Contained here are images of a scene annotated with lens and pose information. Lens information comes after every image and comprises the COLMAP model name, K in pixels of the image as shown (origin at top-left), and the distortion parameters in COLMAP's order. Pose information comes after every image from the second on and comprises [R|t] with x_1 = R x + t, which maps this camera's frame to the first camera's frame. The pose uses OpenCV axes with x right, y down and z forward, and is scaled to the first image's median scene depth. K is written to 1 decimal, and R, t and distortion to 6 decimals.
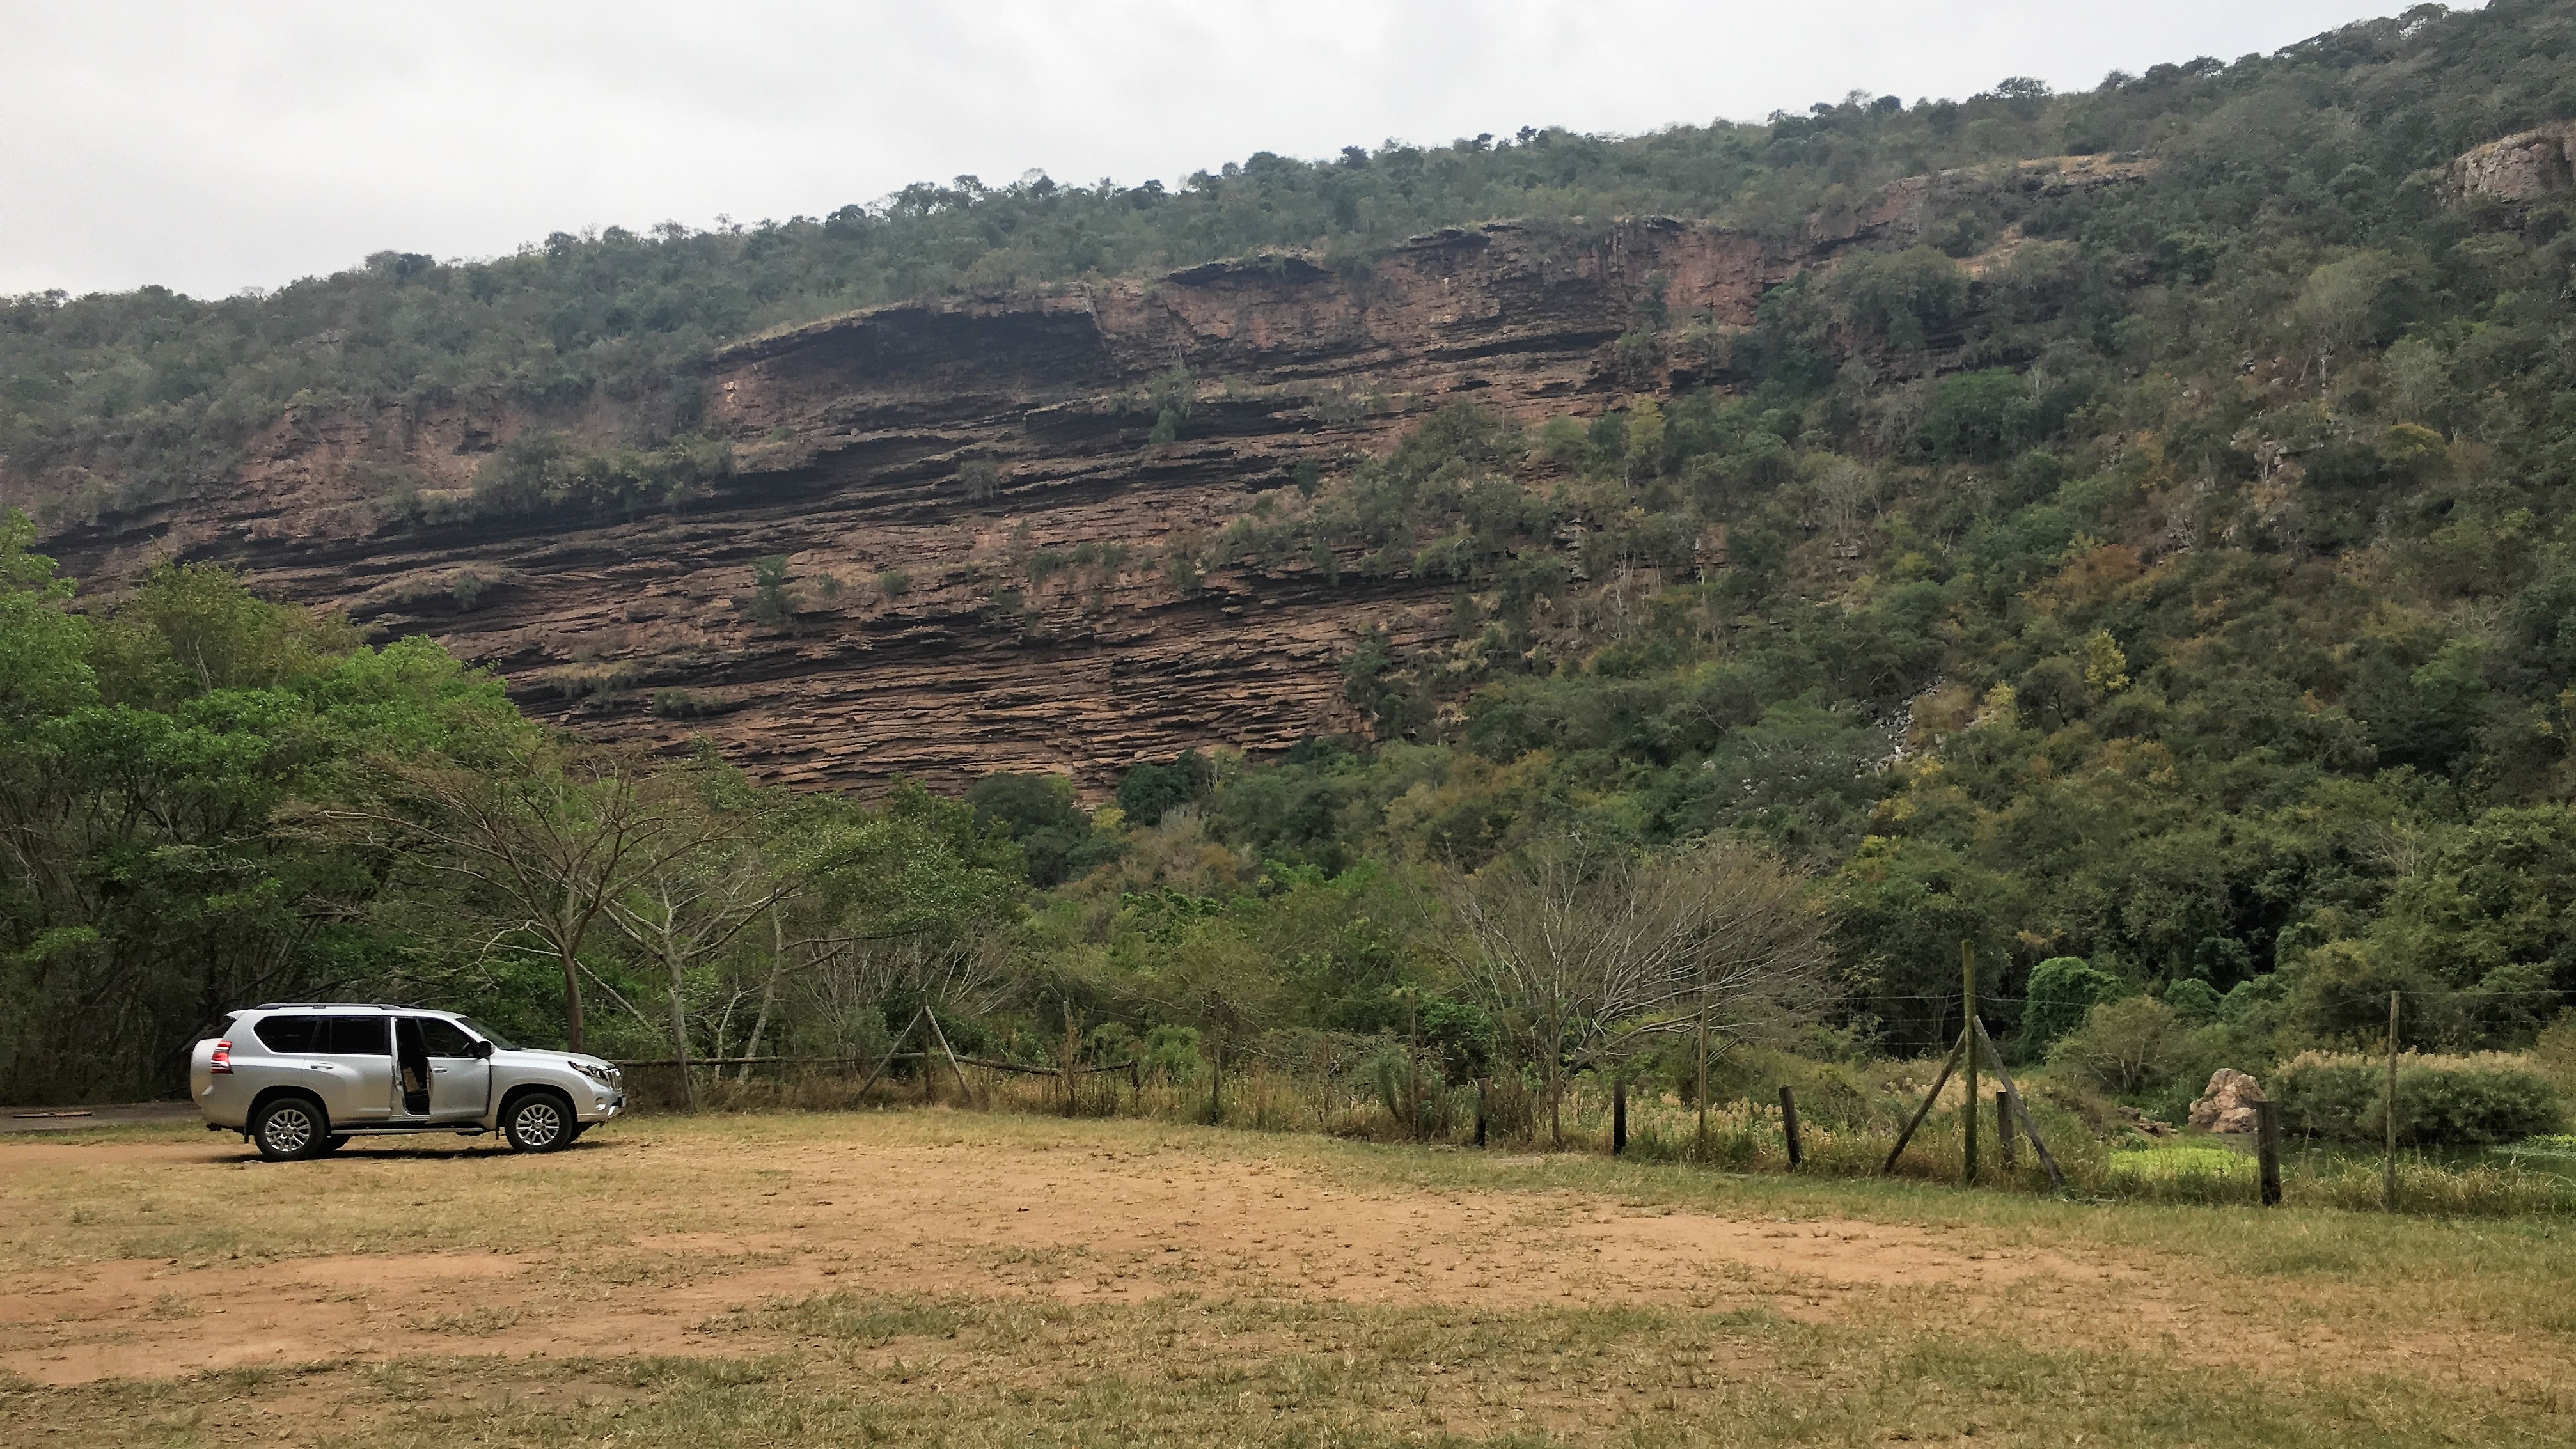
lens RADIAL K [[2201.6, 0, 1287.6], [0, 2201.6, 725.0], [0, 0, 1]] dist [0.000057, -0.000187]
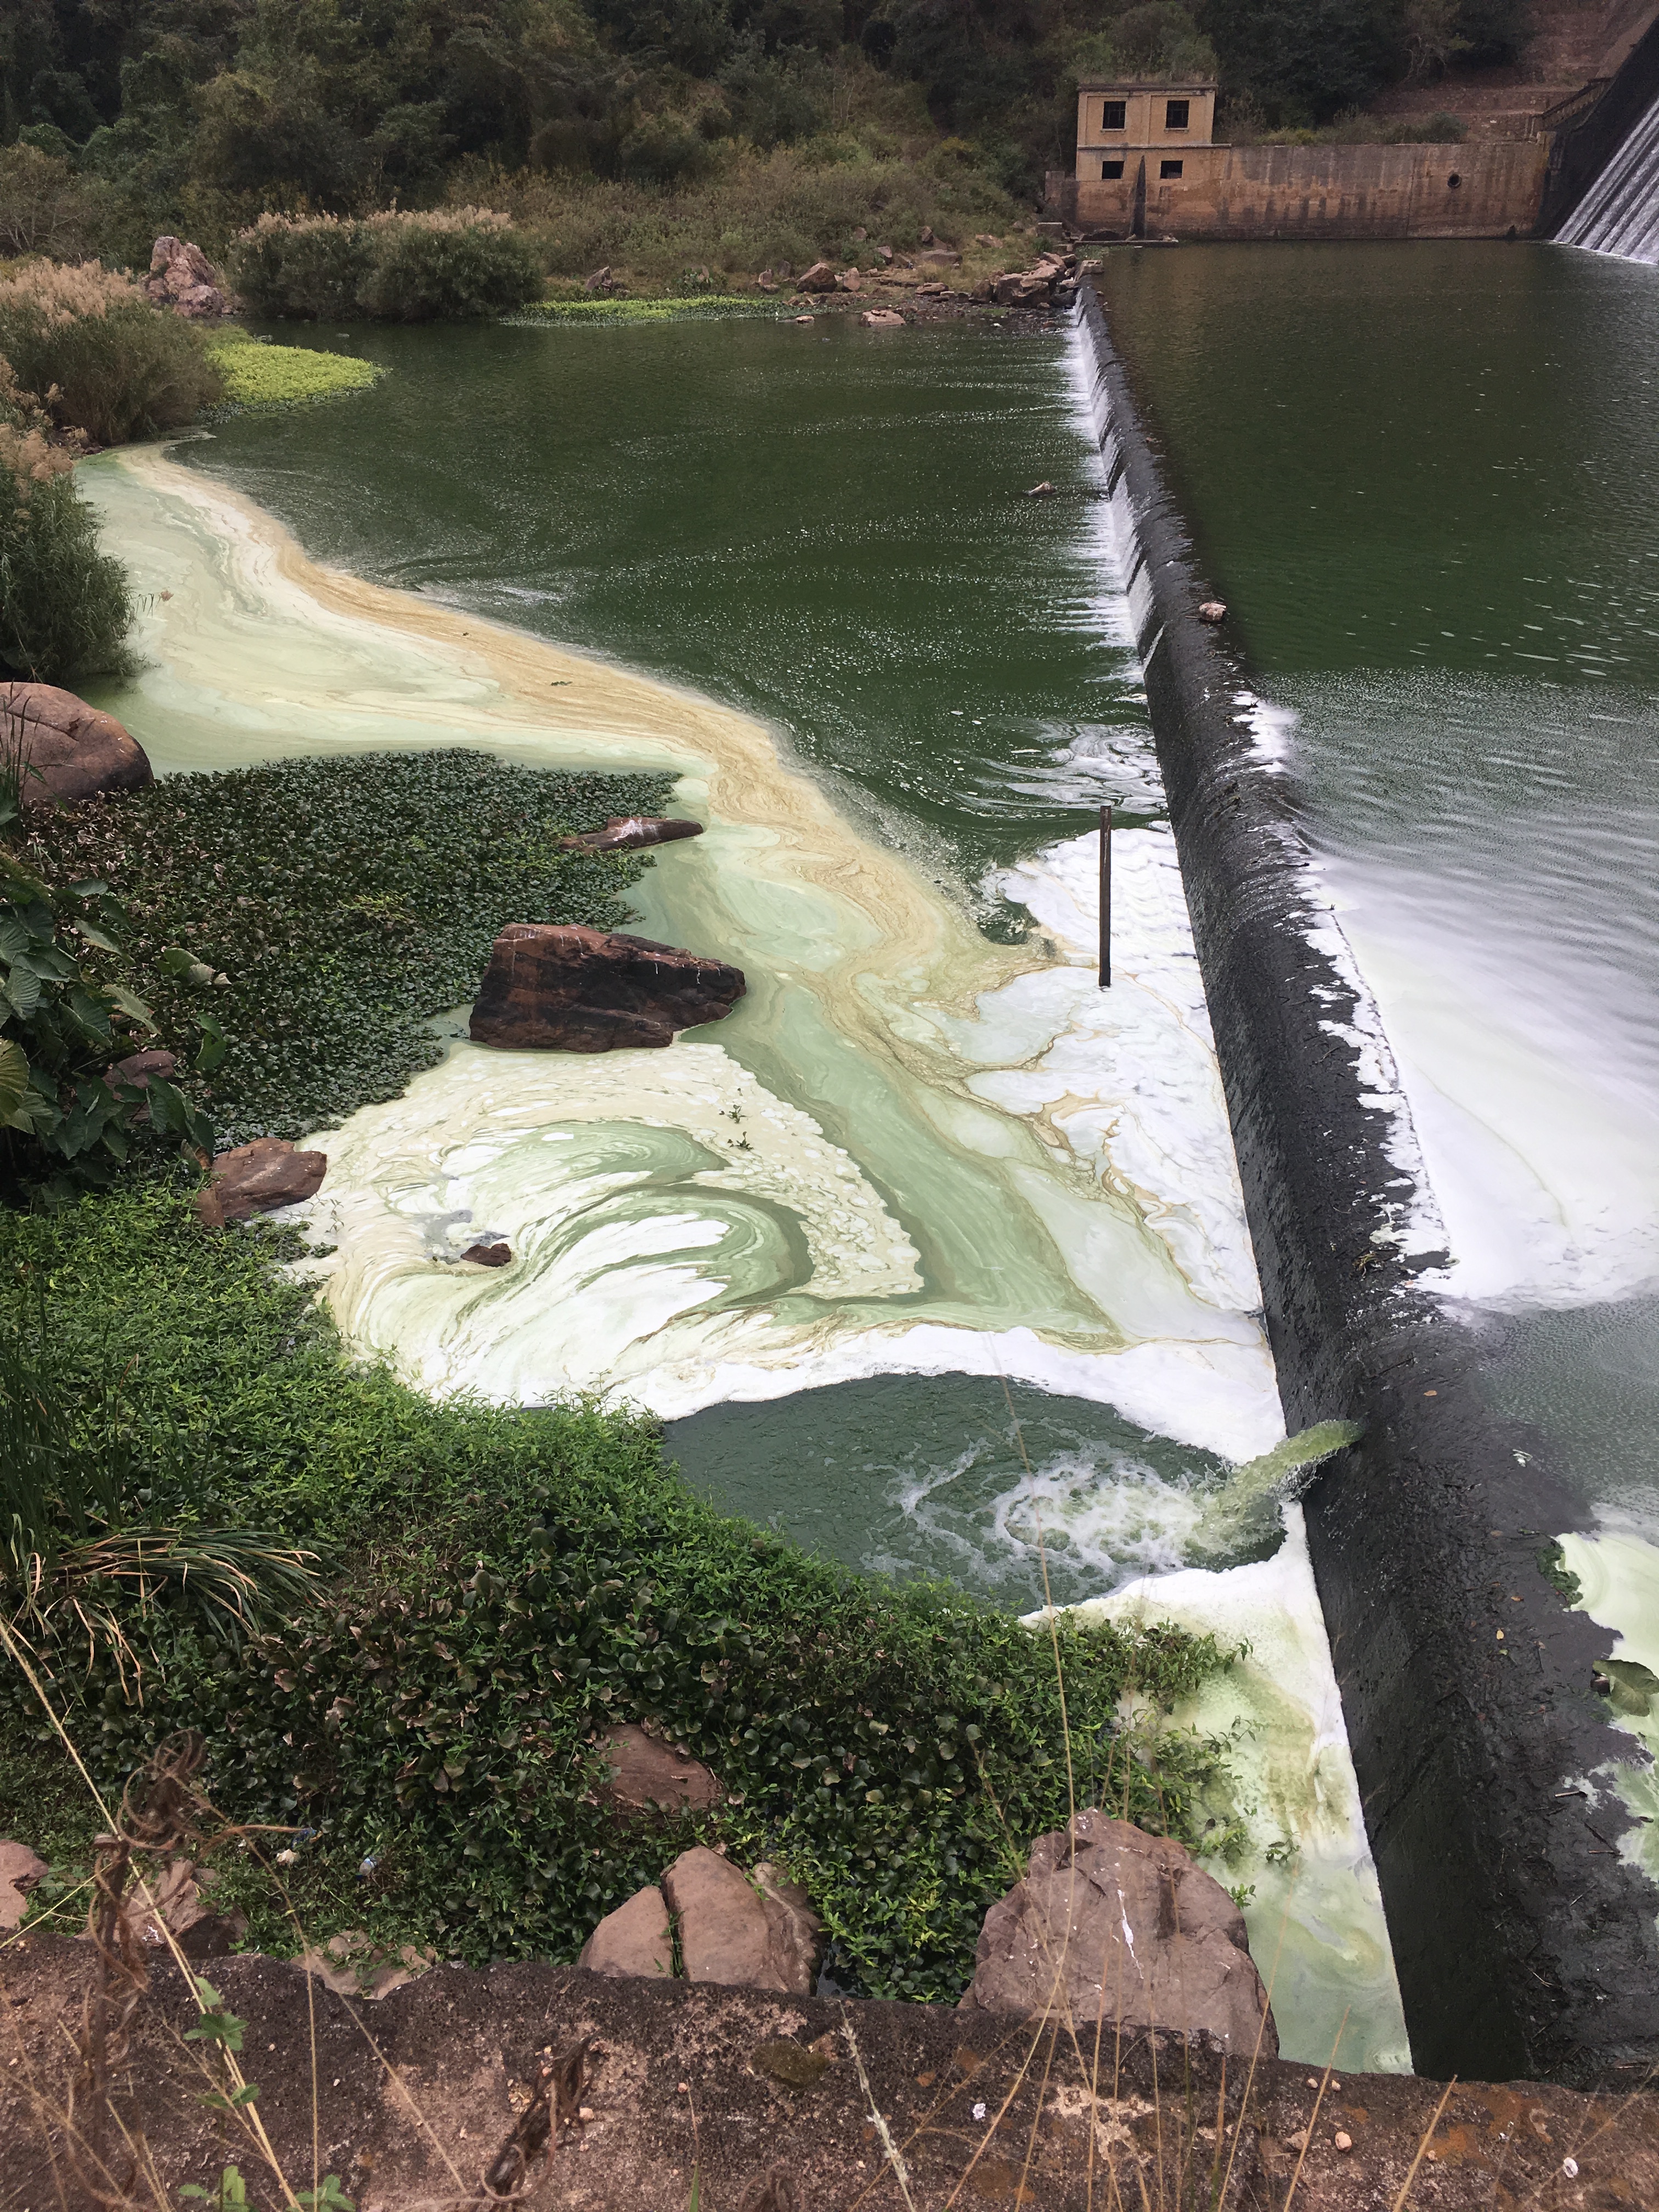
lens RADIAL K [[1867.7, 0, 828.4], [0, 1867.7, 1108.5], [0, 0, 1]] dist [0.005921, -0.000870]
pose [[0.681988, -0.341243, 0.646874, 0.011773], [-0.079974, 0.844377, 0.529746, 0.034047], [-0.726978, -0.413013, 0.548565, 0.258266]]
